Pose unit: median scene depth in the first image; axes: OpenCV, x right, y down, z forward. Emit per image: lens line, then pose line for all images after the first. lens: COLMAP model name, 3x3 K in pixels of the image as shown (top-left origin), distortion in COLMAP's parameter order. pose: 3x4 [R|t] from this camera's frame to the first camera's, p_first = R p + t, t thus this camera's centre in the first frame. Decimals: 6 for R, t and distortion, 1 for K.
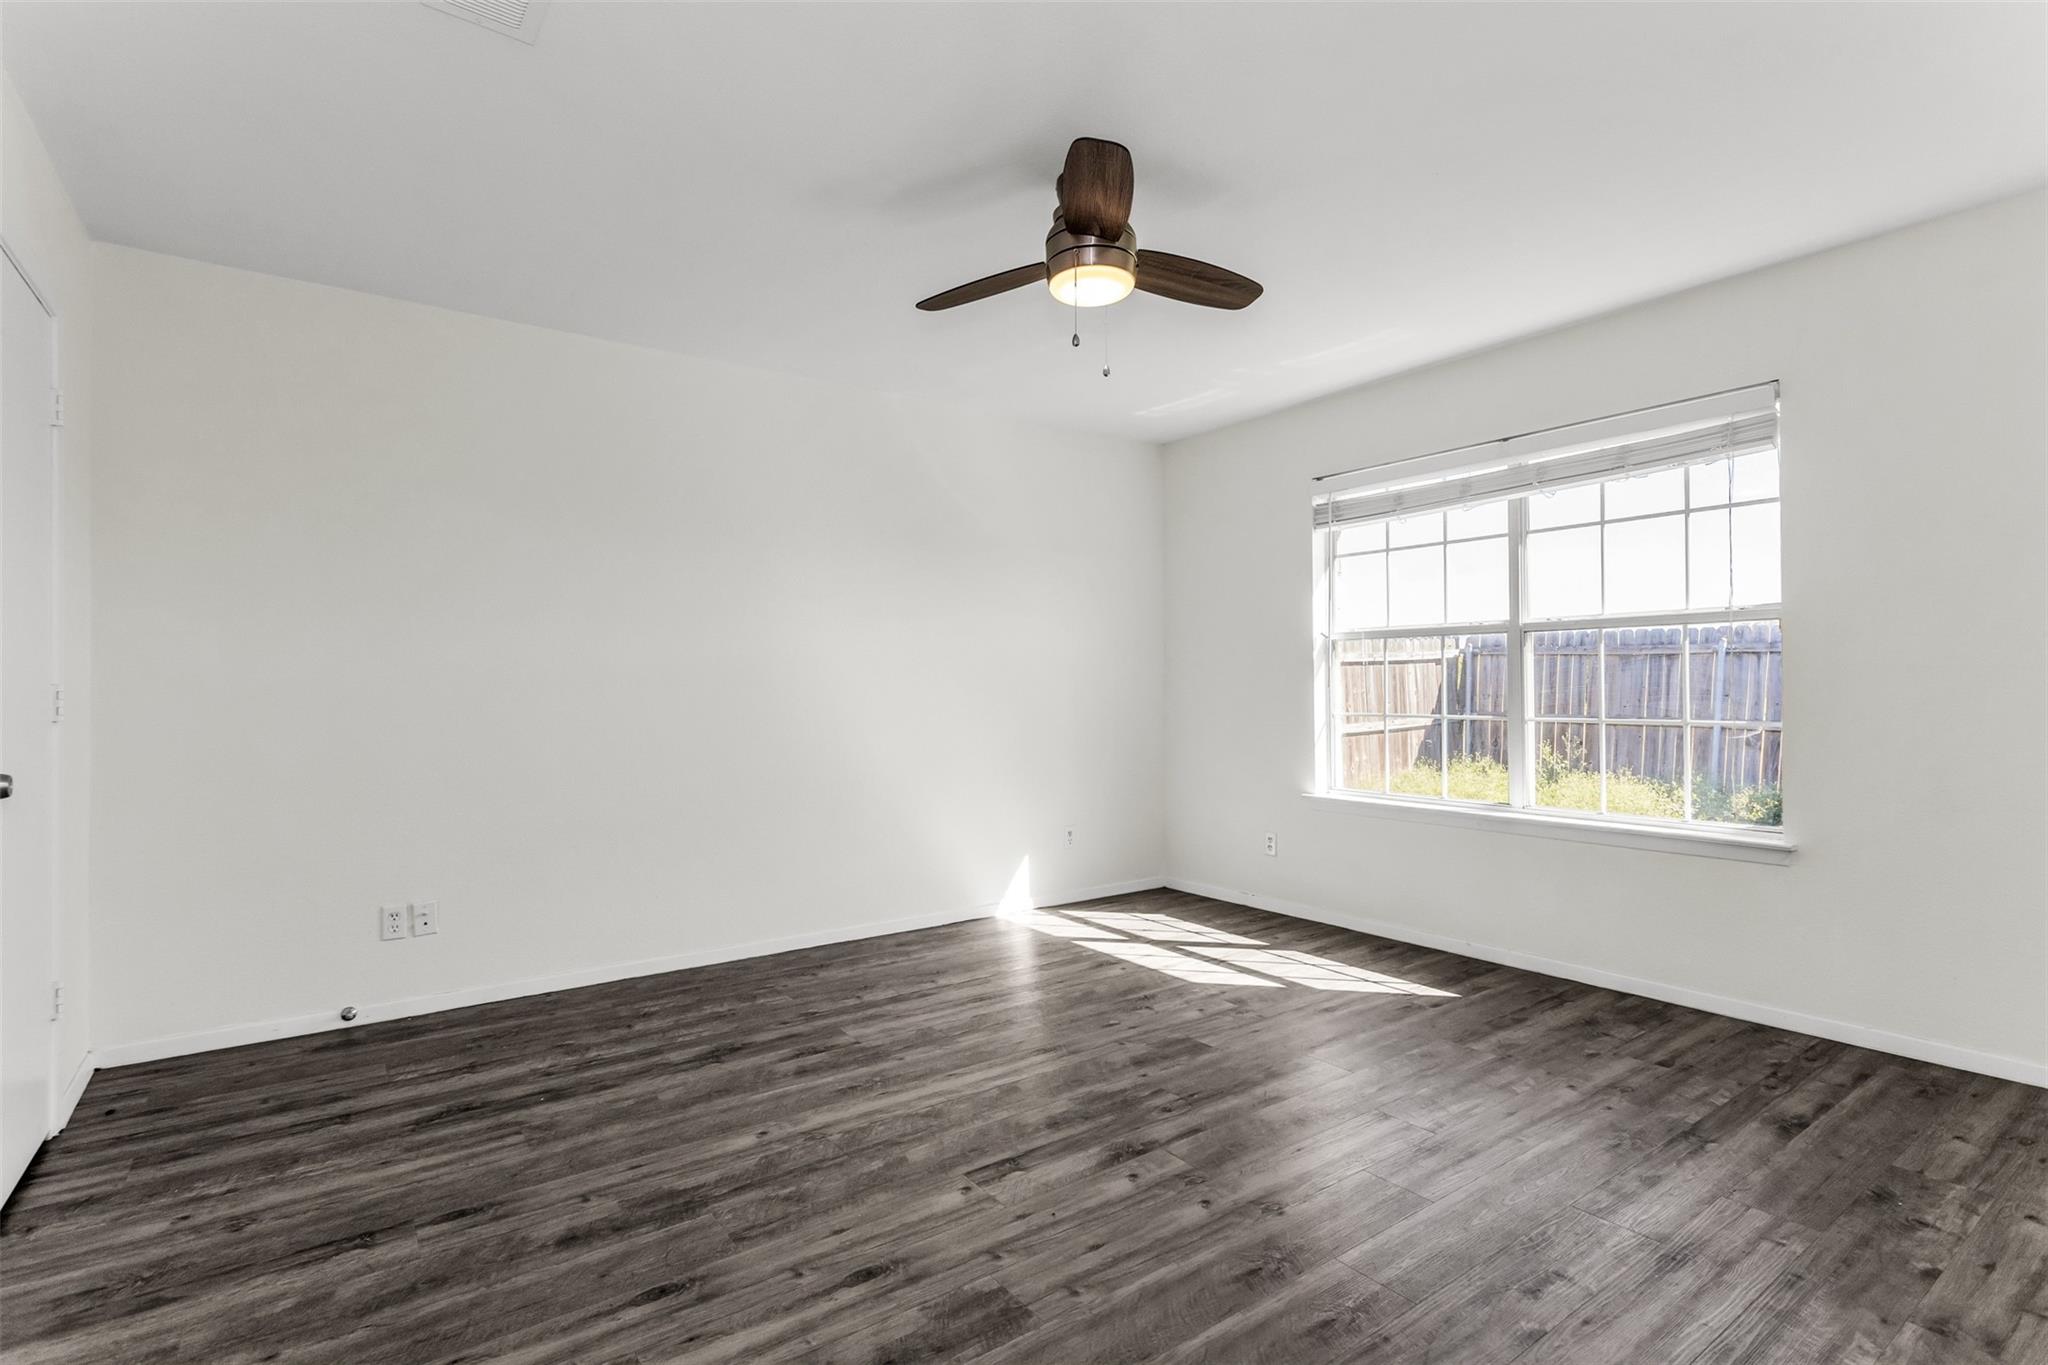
lens RADIAL K [[988.9, 0, 1018.6], [0, 988.9, 680.2], [0, 0, 1]] dist [-0.001160, 0.001830]
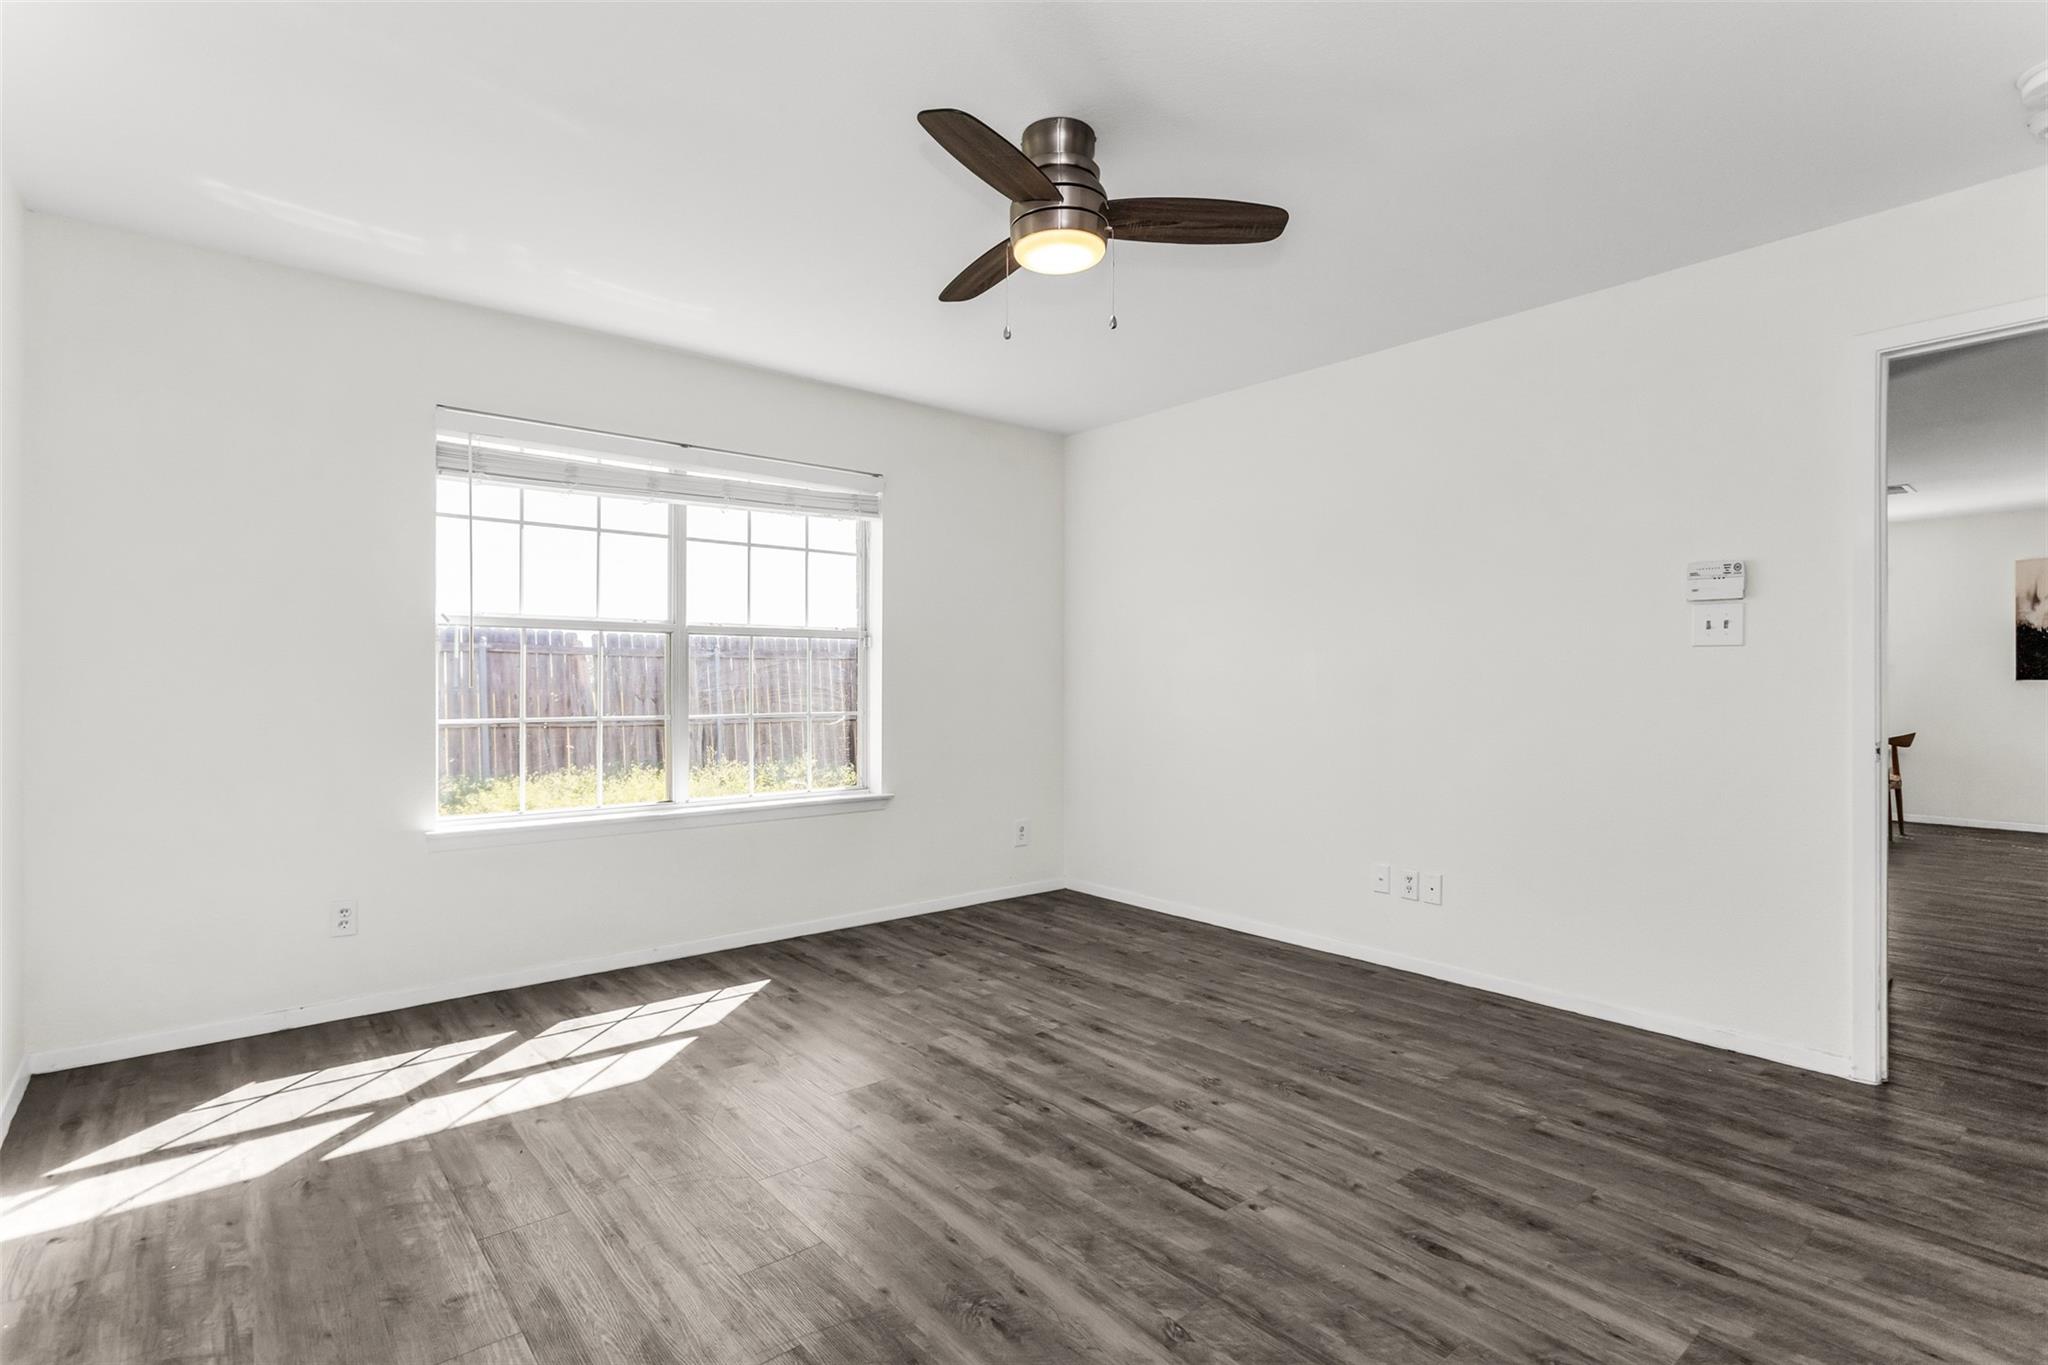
lens RADIAL K [[988.9, 0, 1018.6], [0, 988.9, 680.2], [0, 0, 1]] dist [-0.001160, 0.001830]
pose [[-0.074760, 0.008058, 0.997169, -0.594766], [-0.006853, 0.999940, -0.008595, 0.007387], [-0.997178, -0.007476, -0.074700, 0.776876]]
